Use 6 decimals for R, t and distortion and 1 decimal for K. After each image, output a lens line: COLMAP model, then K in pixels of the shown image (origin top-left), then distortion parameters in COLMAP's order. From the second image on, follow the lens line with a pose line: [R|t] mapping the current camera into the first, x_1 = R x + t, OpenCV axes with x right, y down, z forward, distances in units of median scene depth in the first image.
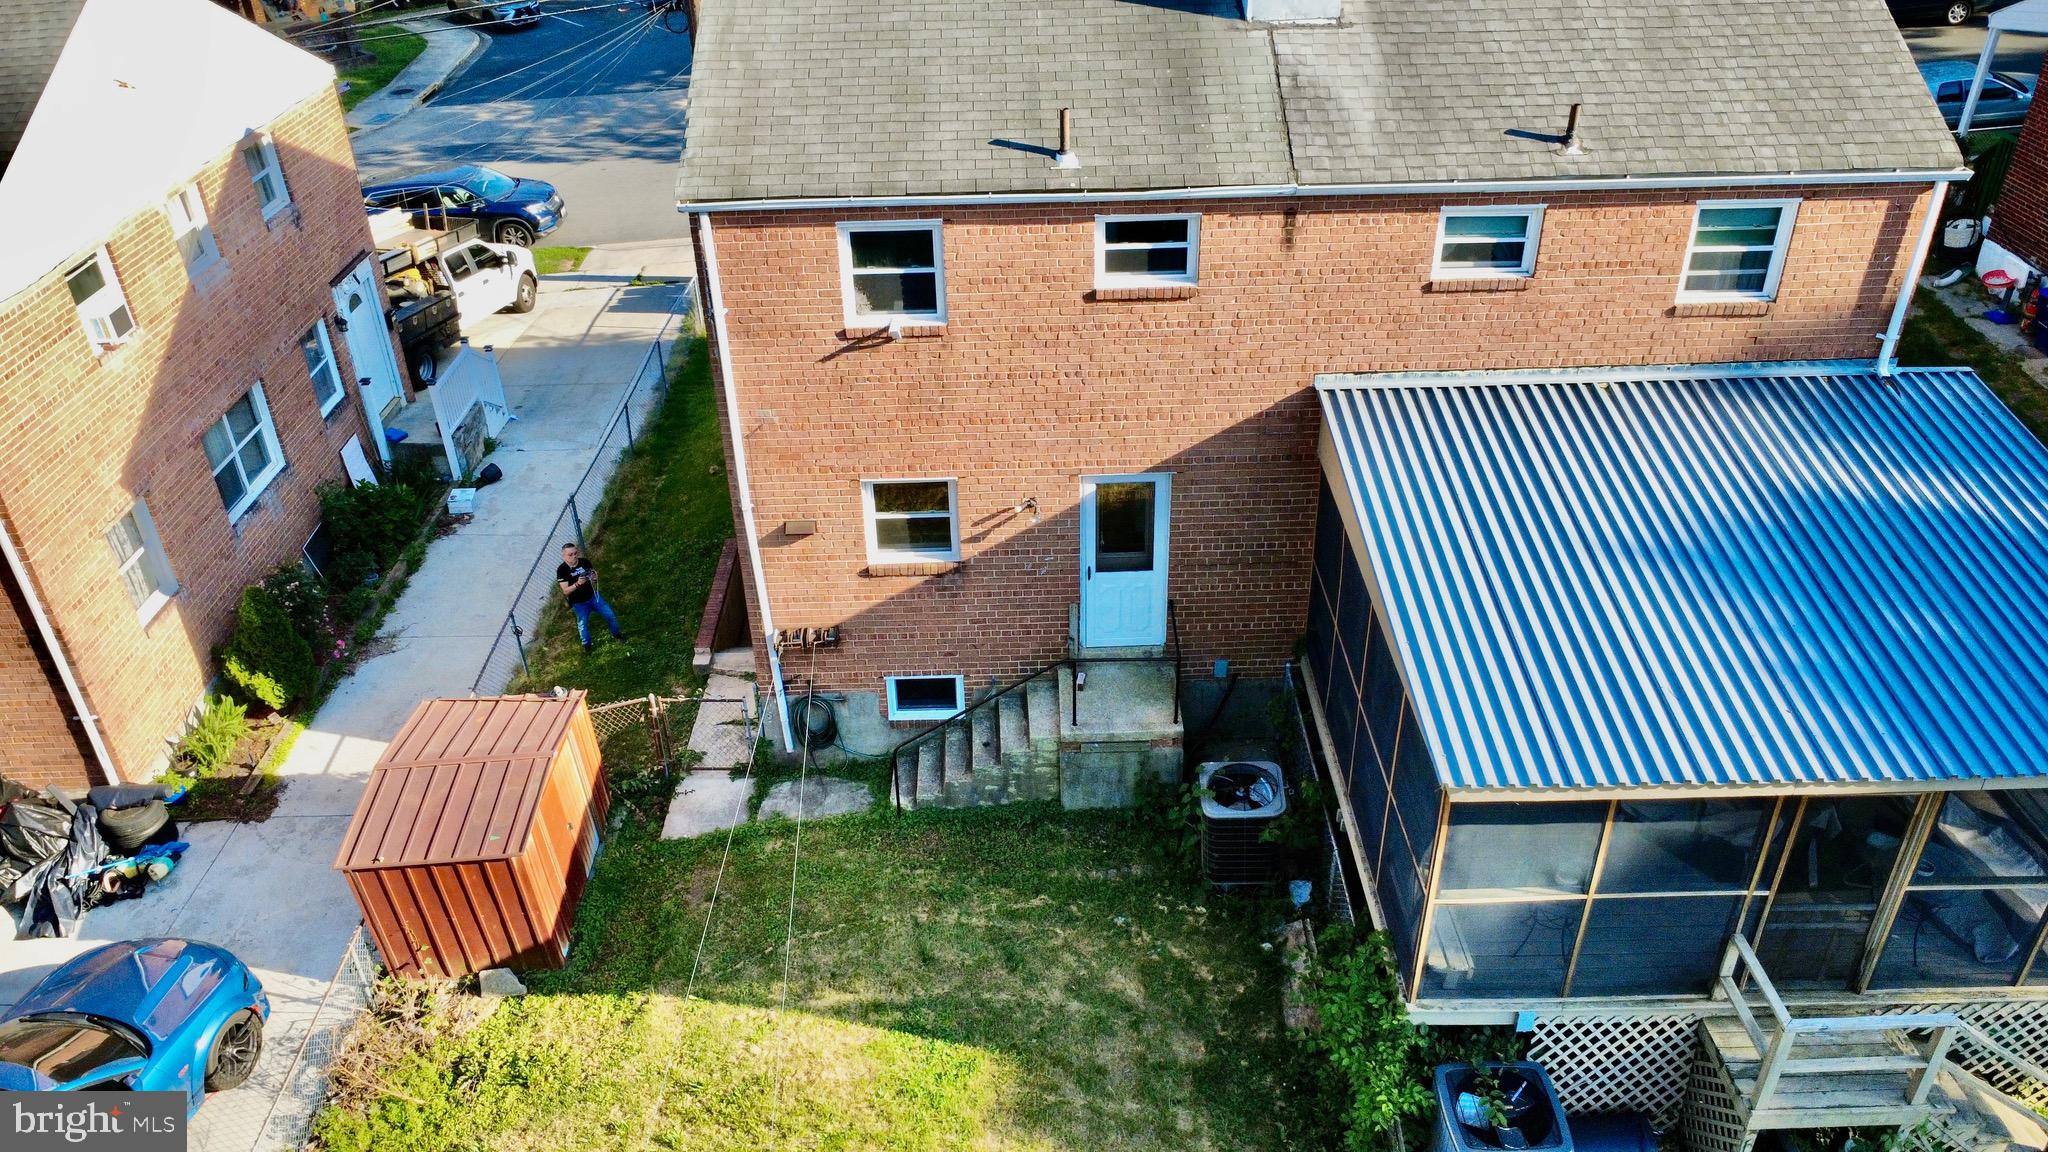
lens RADIAL K [[1498.0, 0, 1025.9], [0, 1498.0, 570.1], [0, 0, 1]] dist [-0.004130, 0.000900]
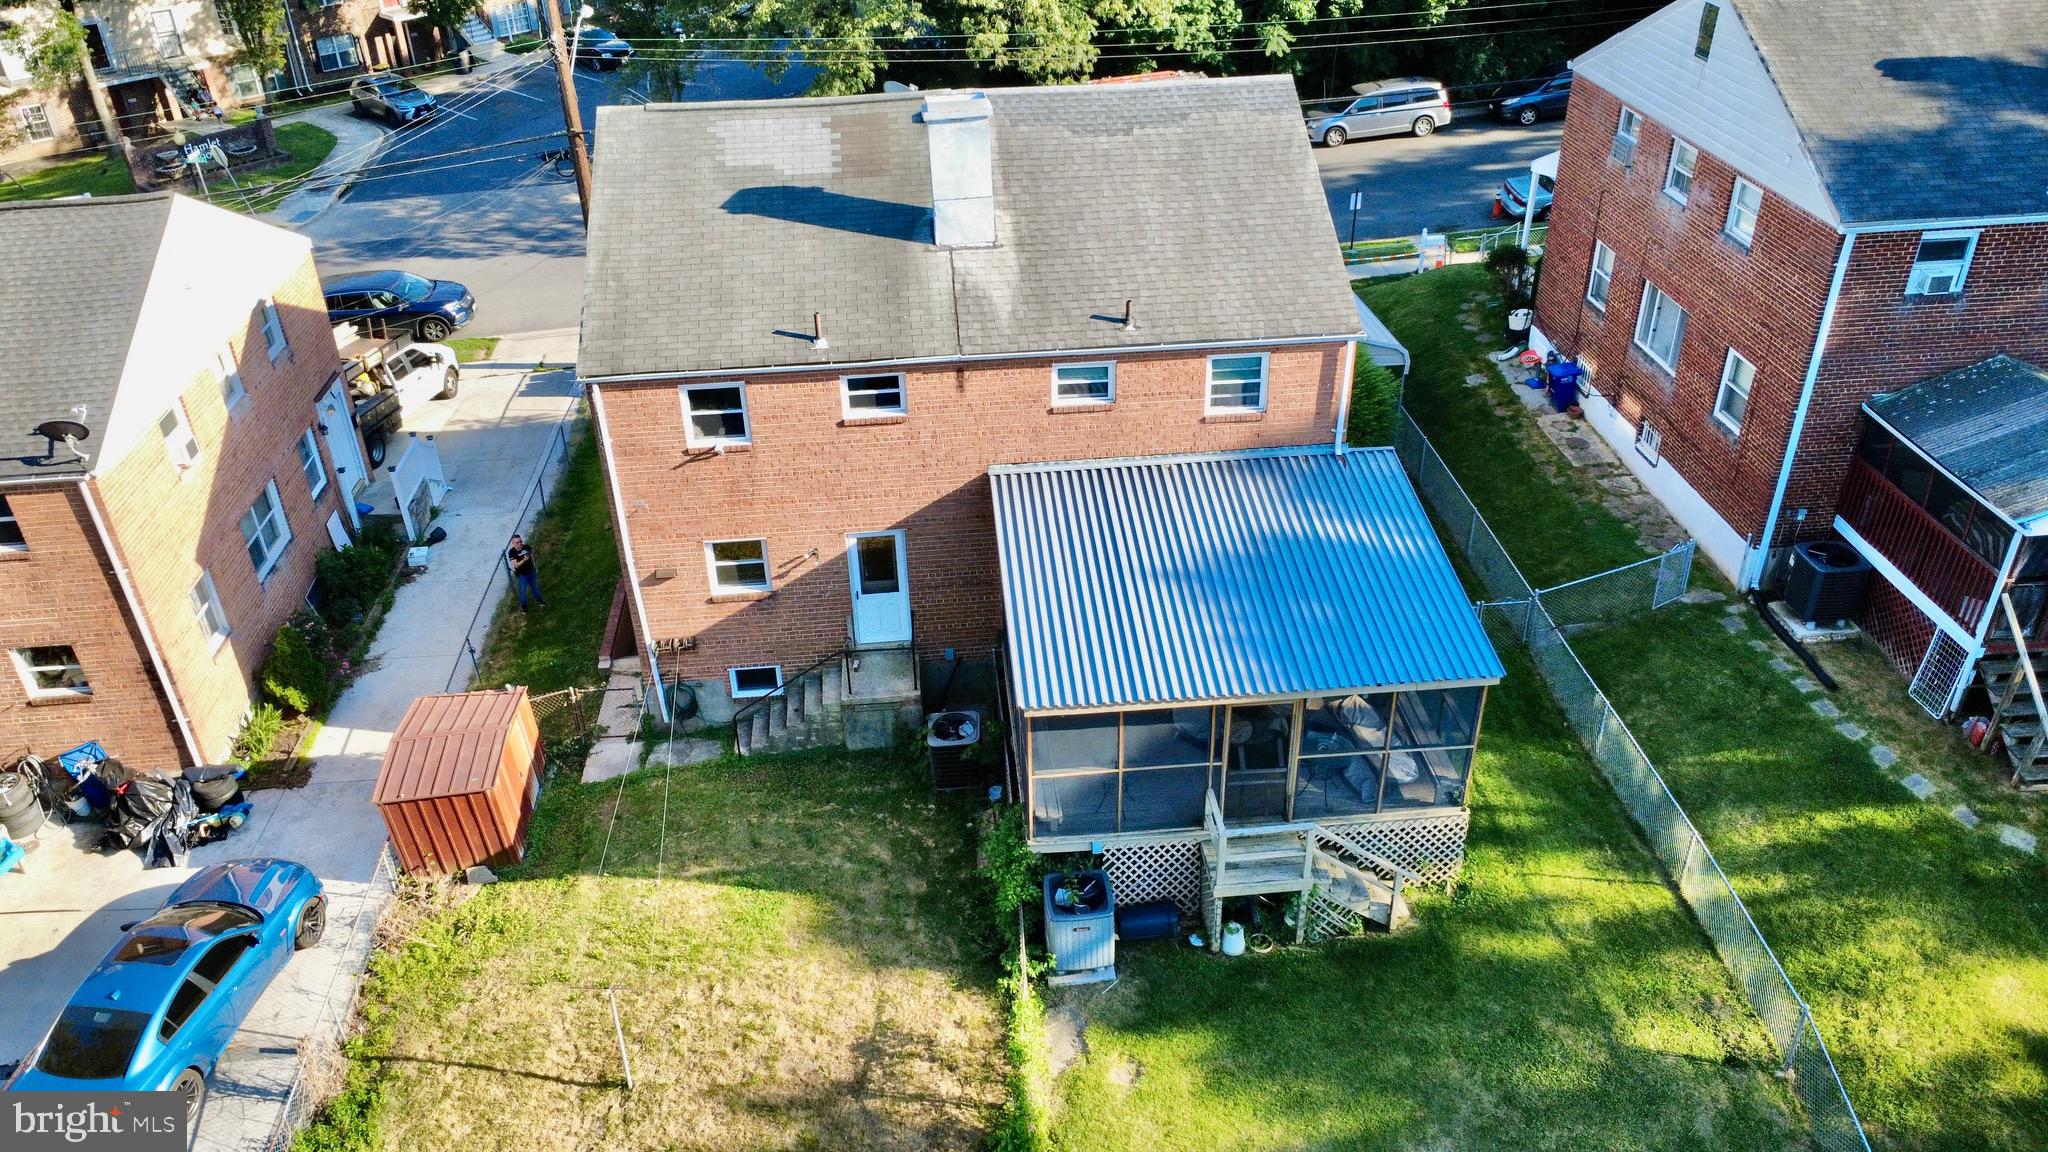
lens RADIAL K [[1498.0, 0, 1027.8], [0, 1498.0, 570.3], [0, 0, 1]] dist [-0.004130, 0.000900]
pose [[0.997180, -0.039181, 0.064003, 0.128983], [0.039521, 0.999211, -0.004047, -0.011281], [-0.063793, 0.006565, 0.997942, -0.591719]]
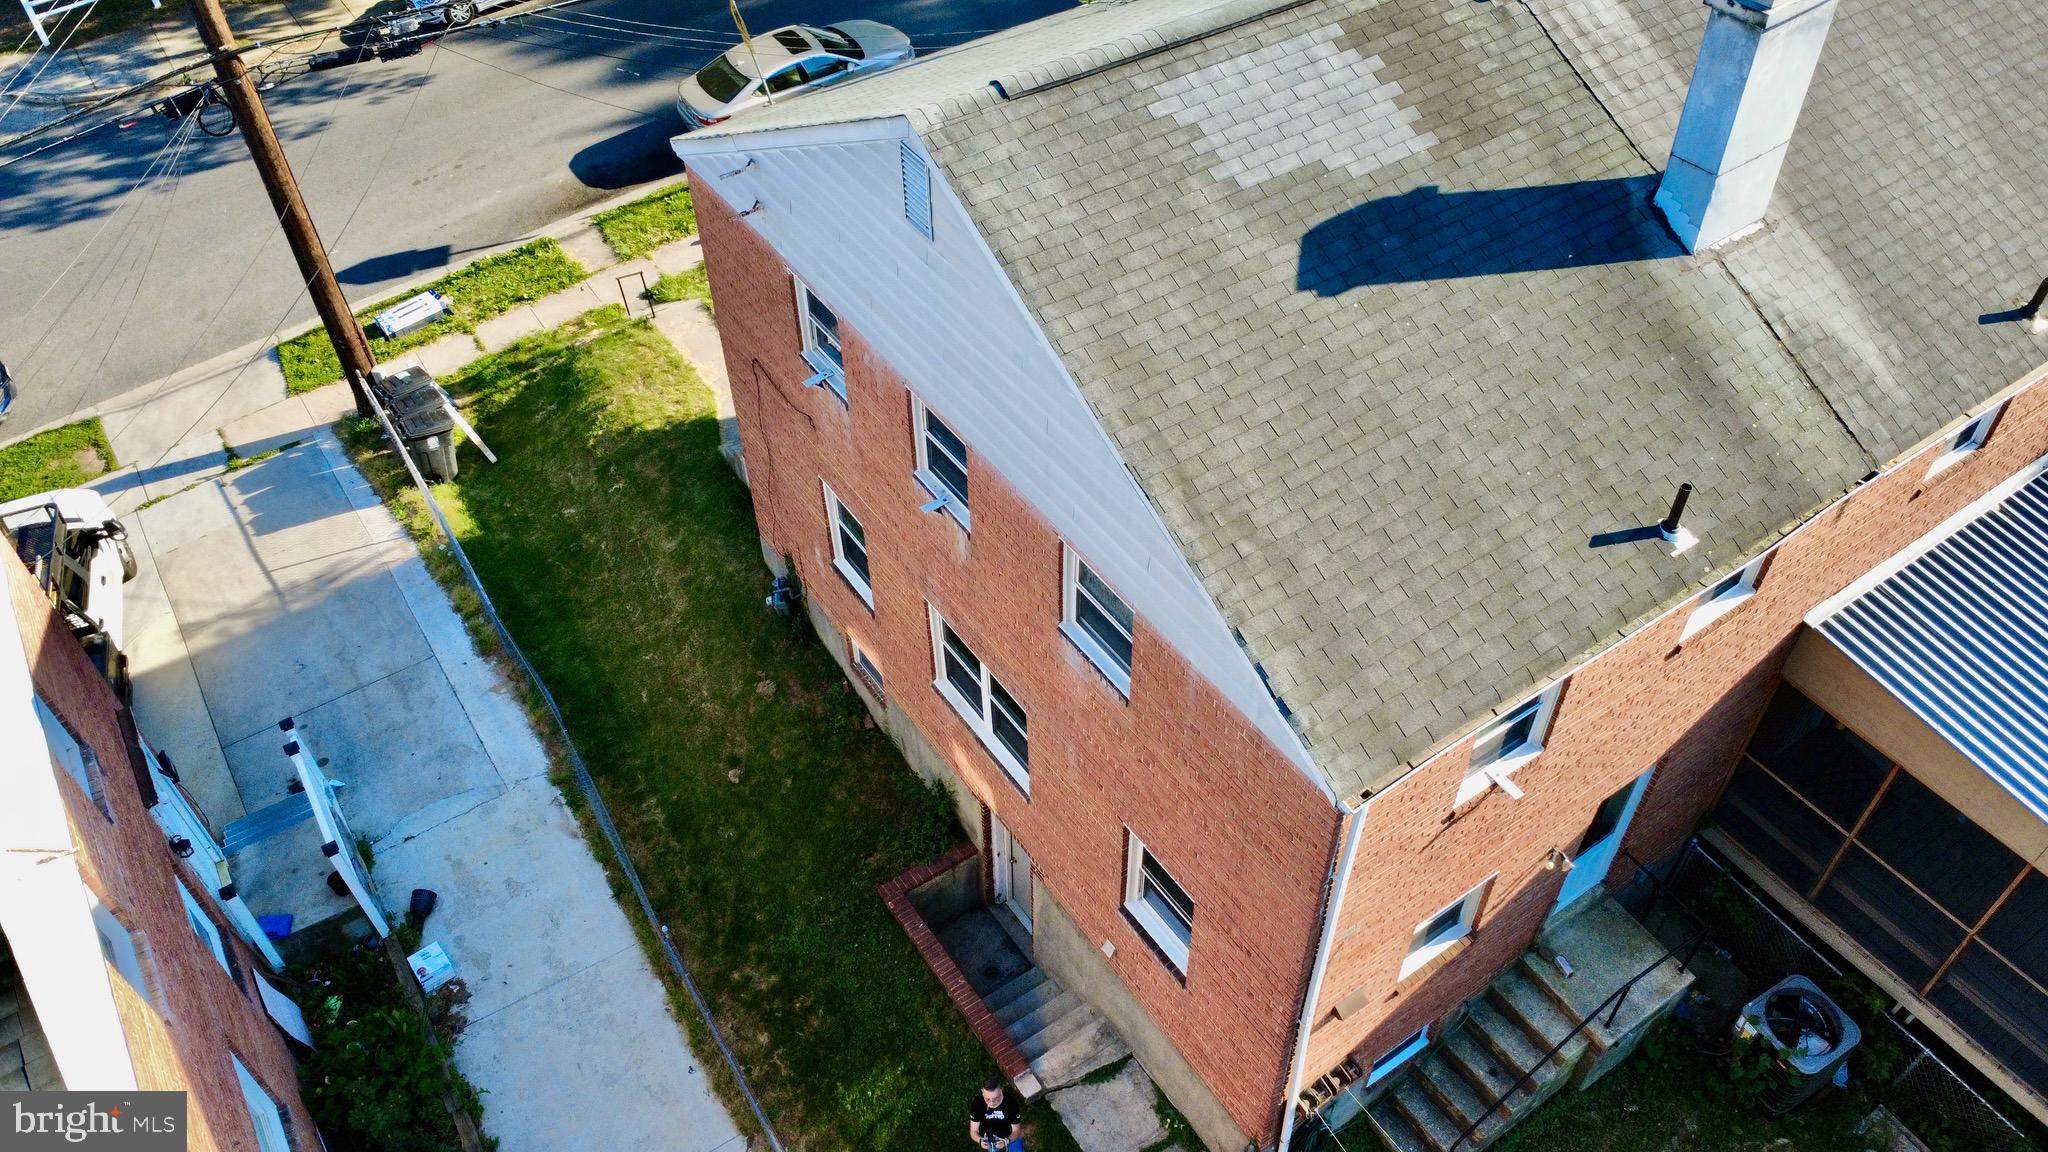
lens RADIAL K [[1498.0, 0, 1031.3], [0, 1498.0, 583.5], [0, 0, 1]] dist [-0.004130, 0.000900]
pose [[0.838224, -0.386250, 0.384957, -0.545006], [0.286145, 0.912462, 0.292461, -0.546571], [-0.464222, -0.134994, 0.875371, 0.422783]]
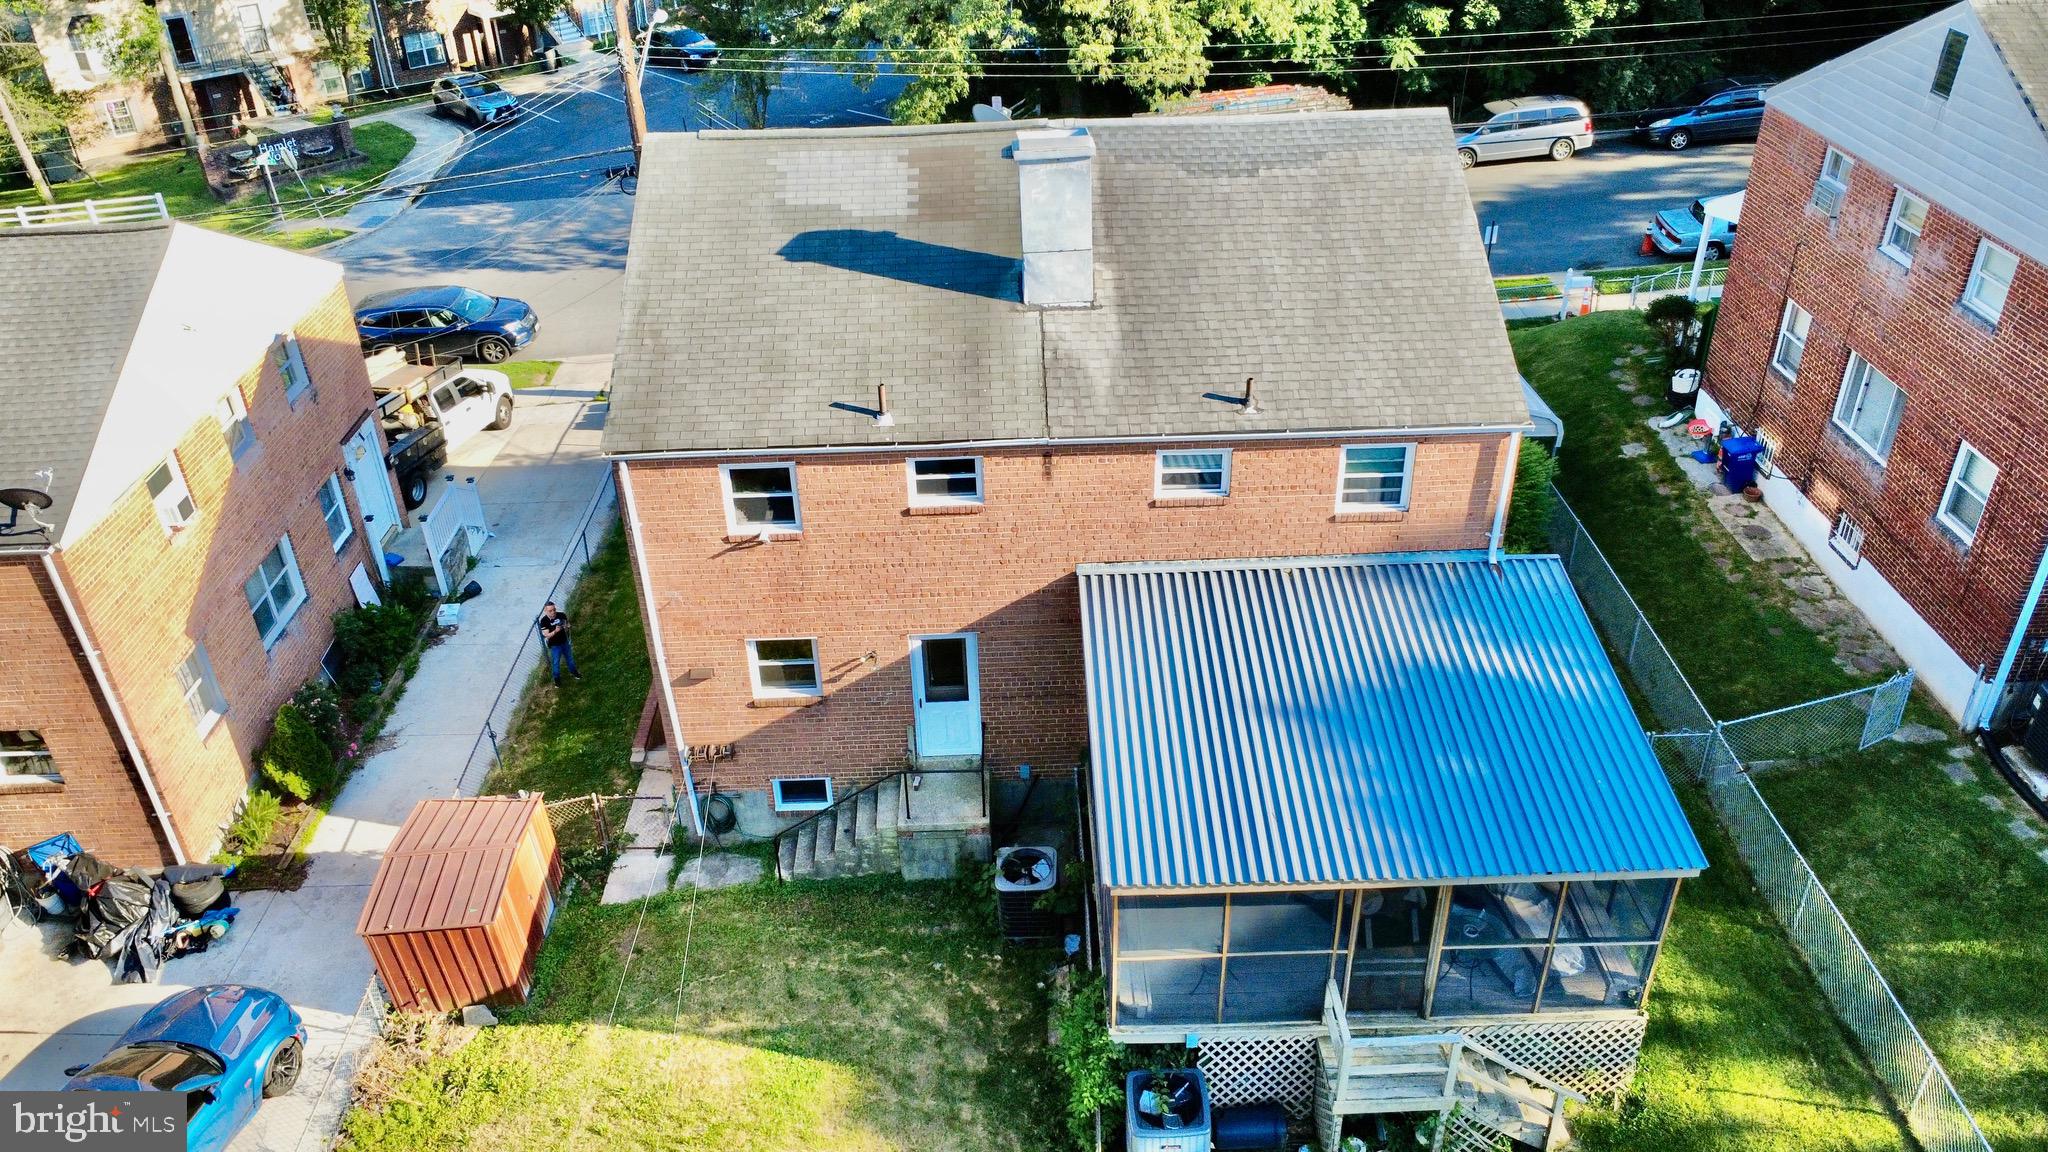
lens RADIAL K [[1498.0, 0, 1027.7], [0, 1498.0, 571.2], [0, 0, 1]] dist [-0.004130, 0.000900]
pose [[0.999953, -0.006036, 0.007556, 0.138461], [0.006063, 0.999976, -0.003468, -0.119230], [-0.007535, 0.003514, 0.999965, -0.359847]]
